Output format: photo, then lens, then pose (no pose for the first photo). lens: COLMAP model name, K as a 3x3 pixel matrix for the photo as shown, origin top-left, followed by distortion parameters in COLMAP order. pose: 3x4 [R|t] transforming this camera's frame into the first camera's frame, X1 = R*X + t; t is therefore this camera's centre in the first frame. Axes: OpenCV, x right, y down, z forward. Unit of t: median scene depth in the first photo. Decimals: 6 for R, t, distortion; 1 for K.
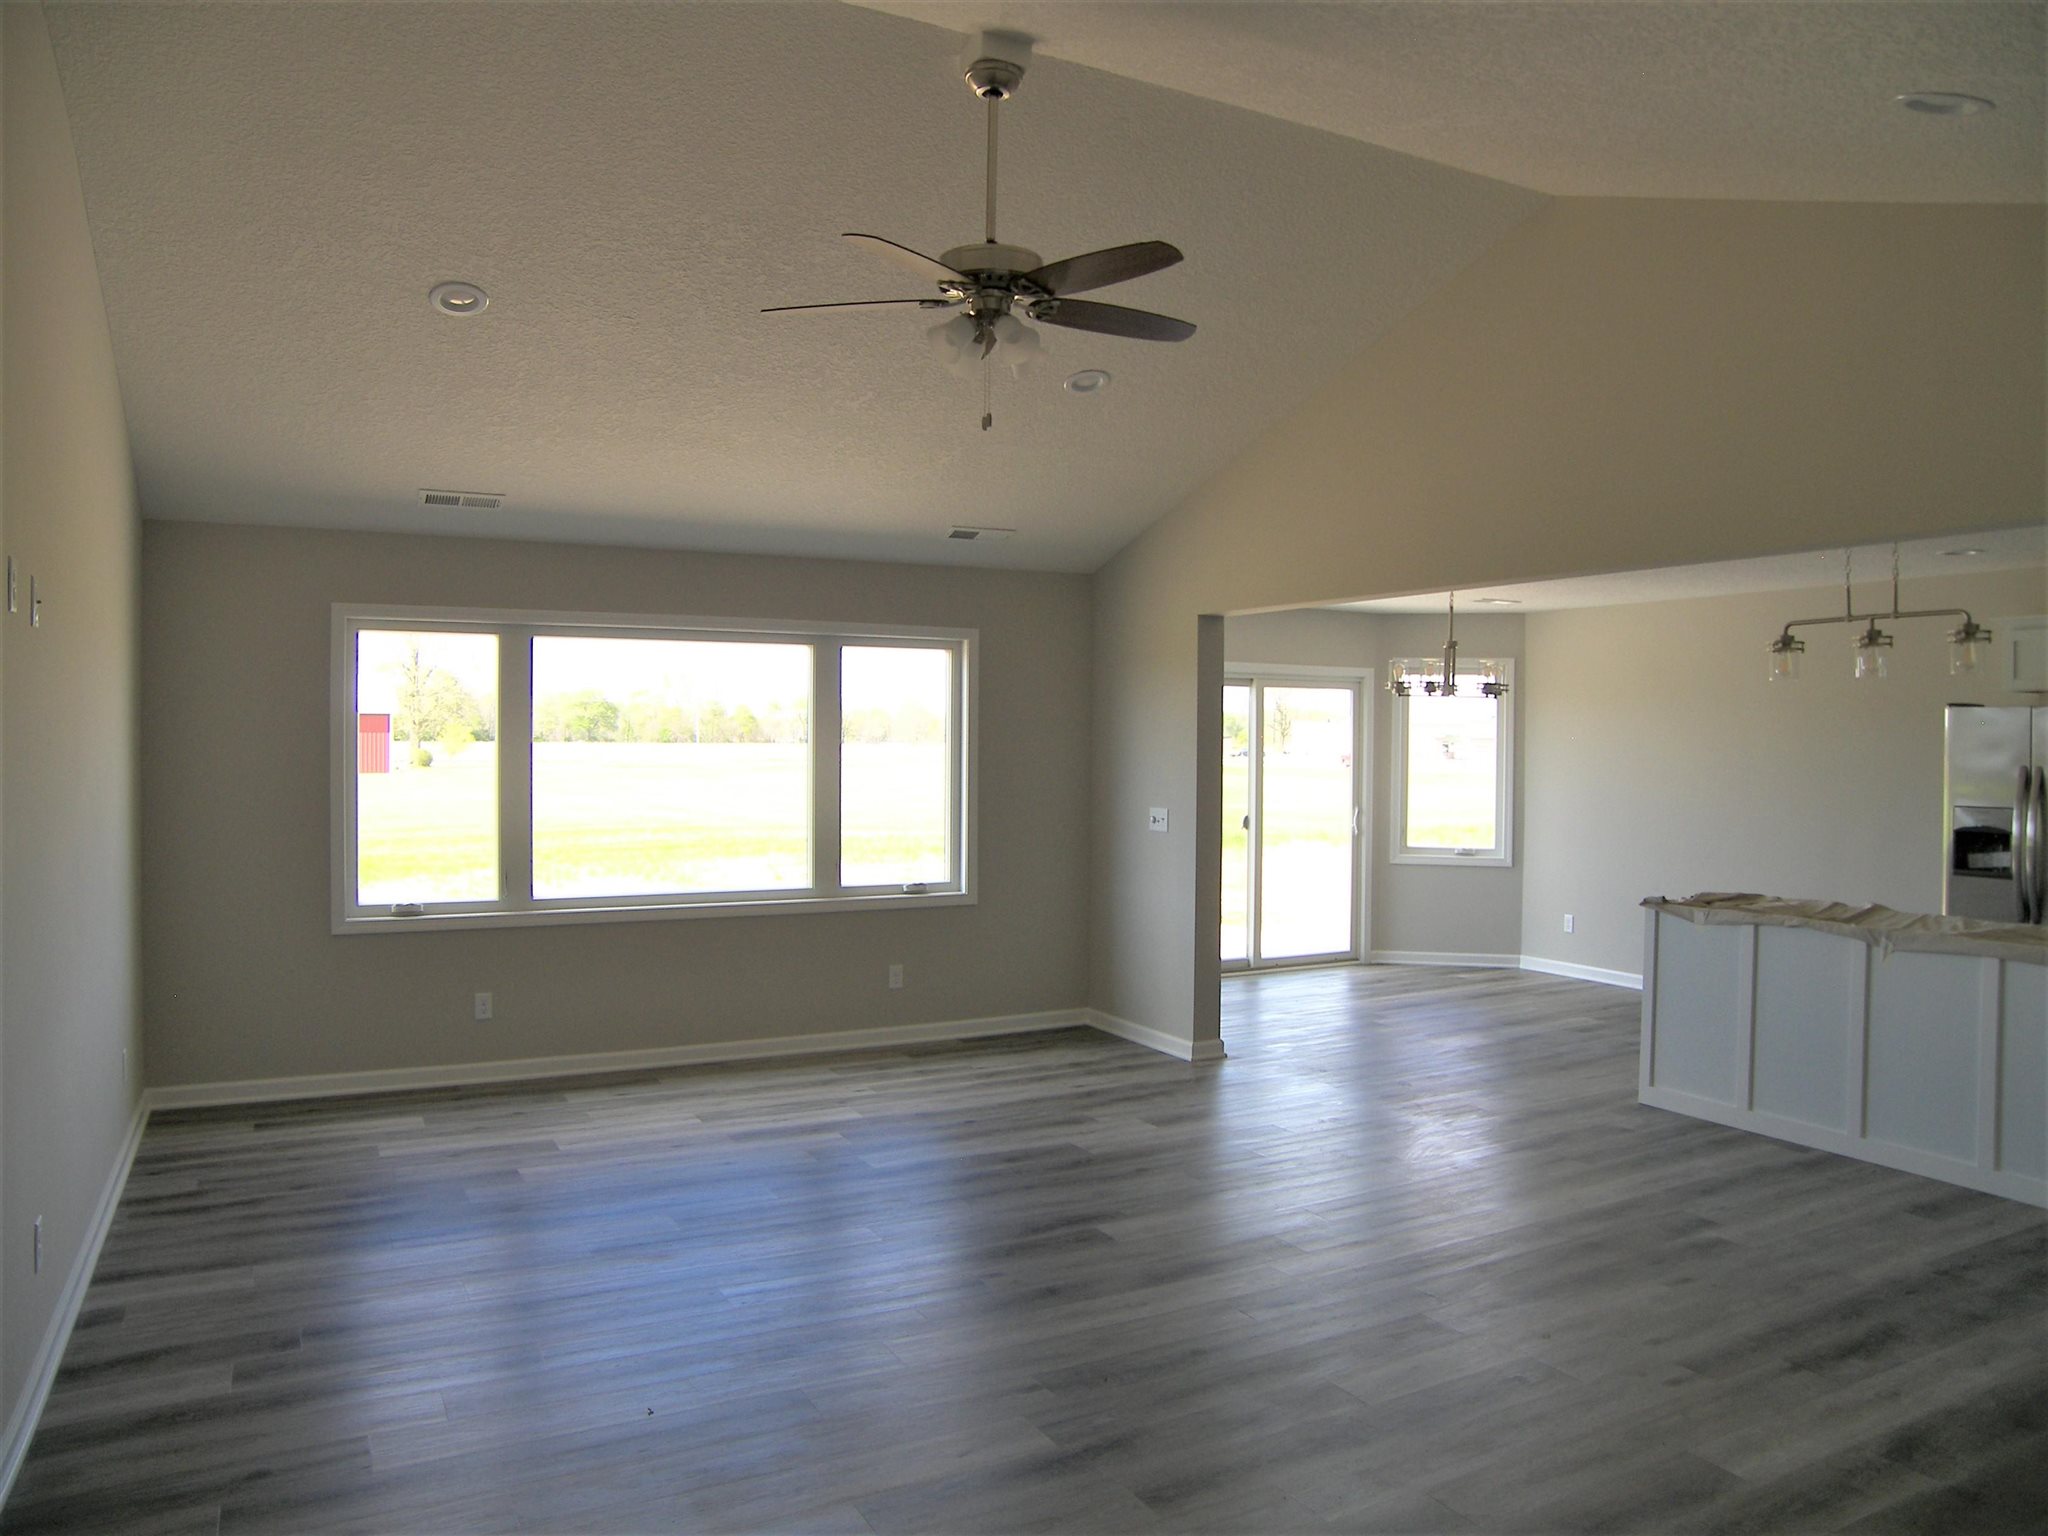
lens RADIAL K [[1450.4, 0, 1044.6], [0, 1450.4, 749.5], [0, 0, 1]] dist [-0.147652, 0.101835]
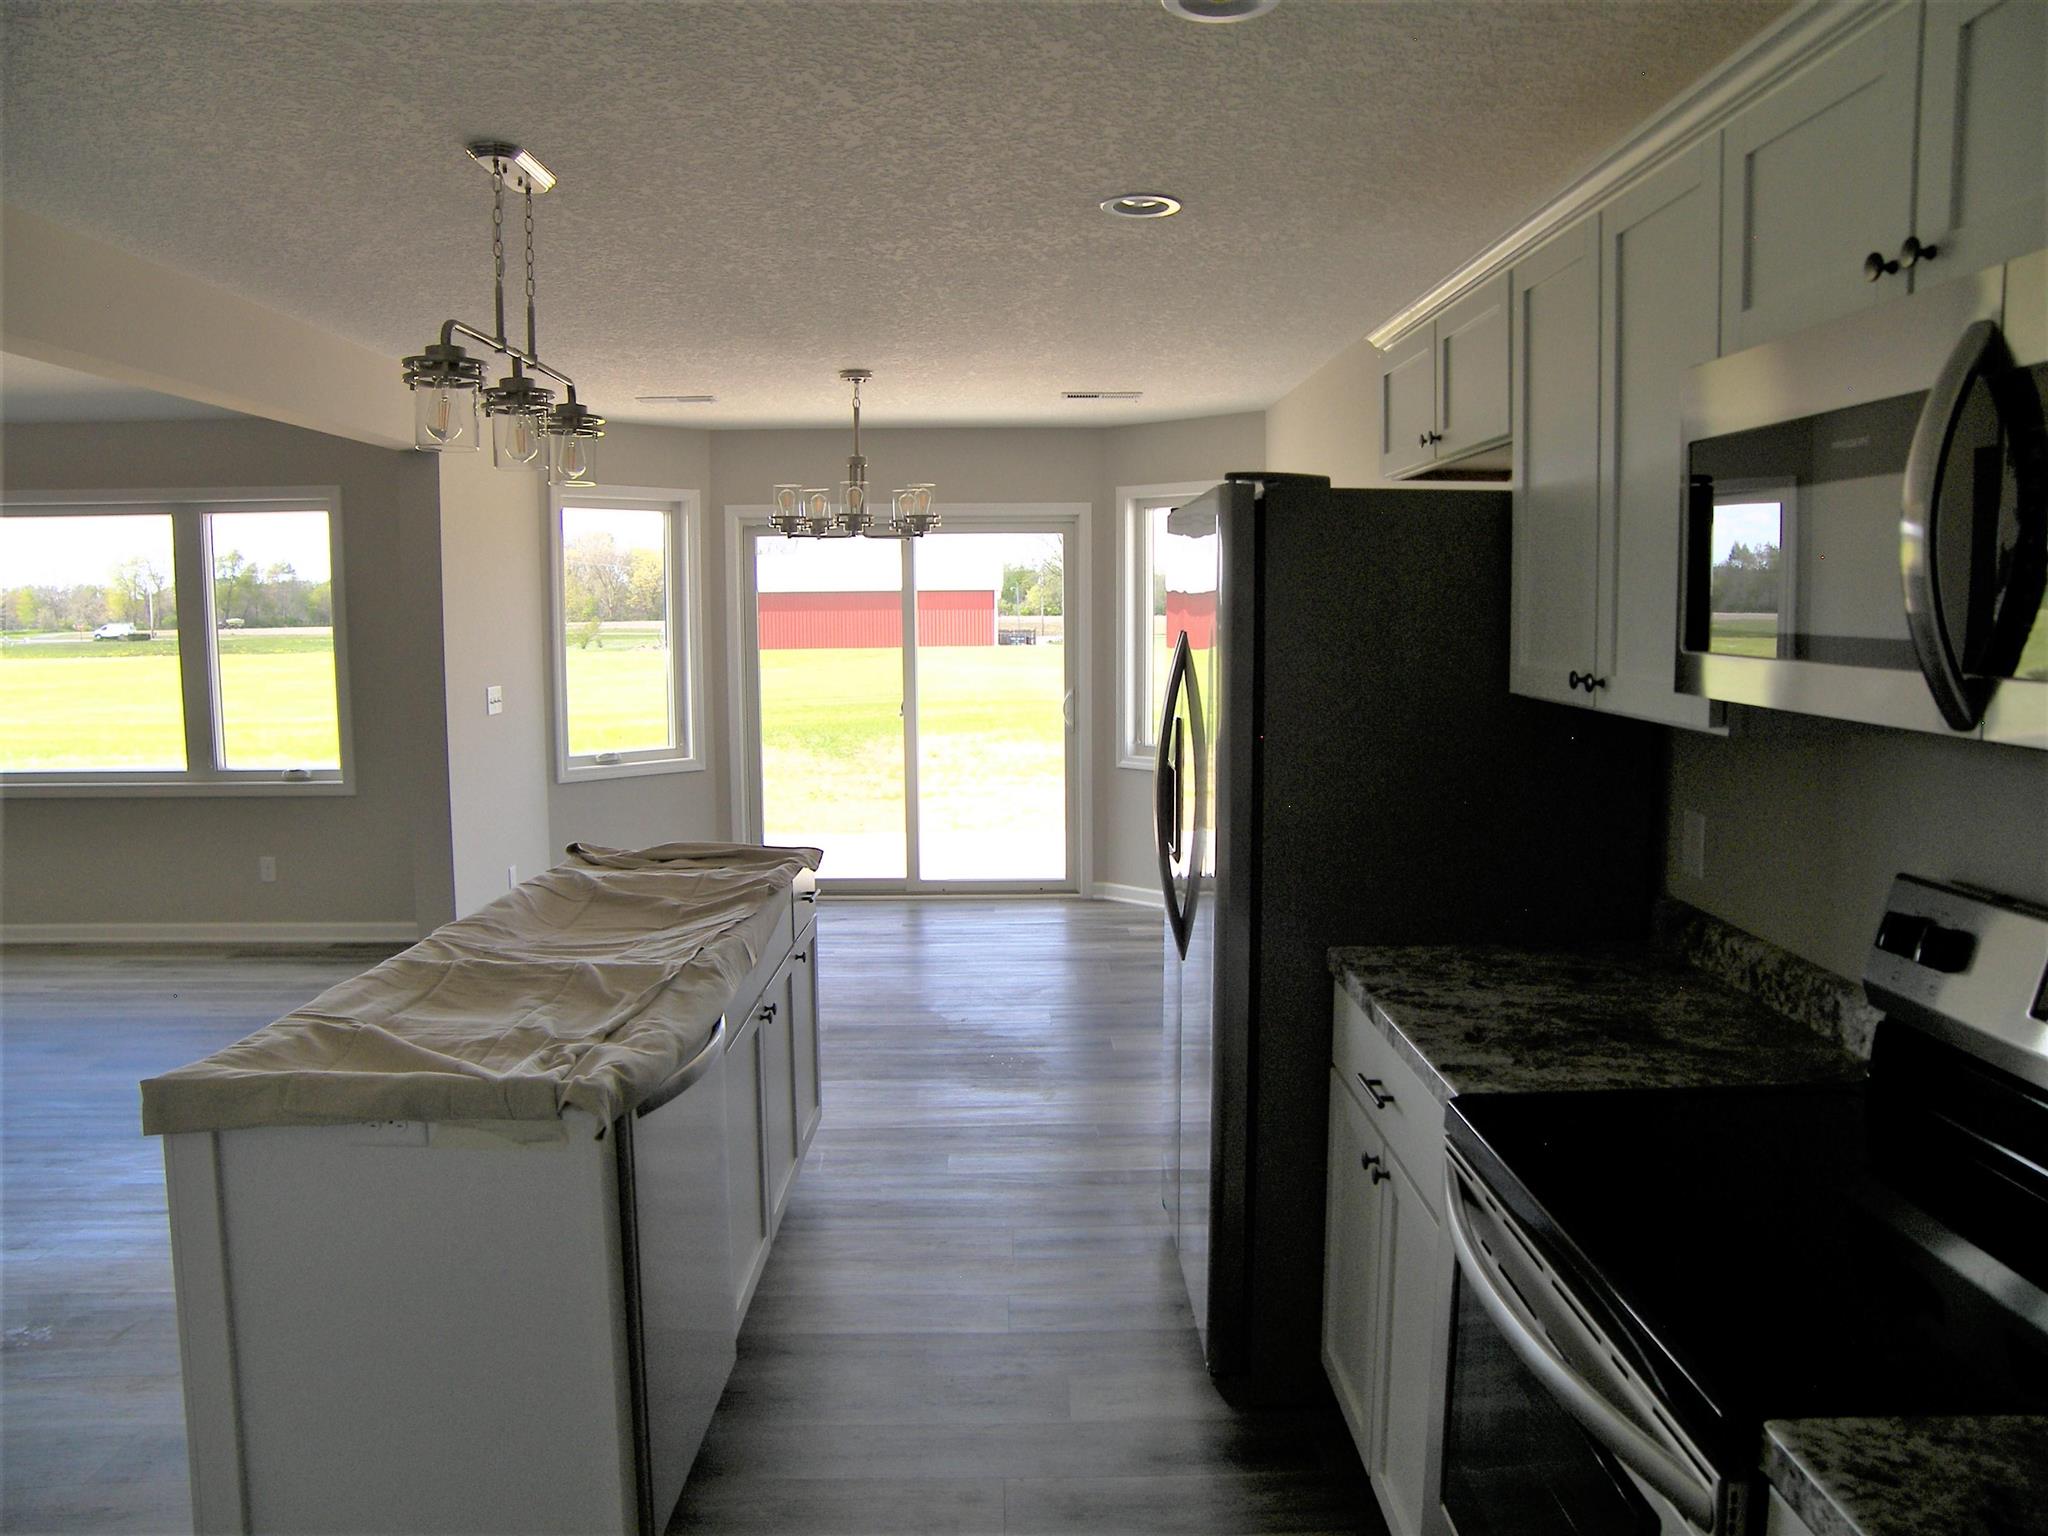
lens RADIAL K [[1450.4, 0, 1031.7], [0, 1450.4, 749.1], [0, 0, 1]] dist [-0.147652, 0.101835]
pose [[0.886765, 0.031735, -0.461129, 0.847108], [0.009012, 0.996264, 0.085894, 0.008562], [0.462132, -0.080324, 0.883166, 0.499263]]
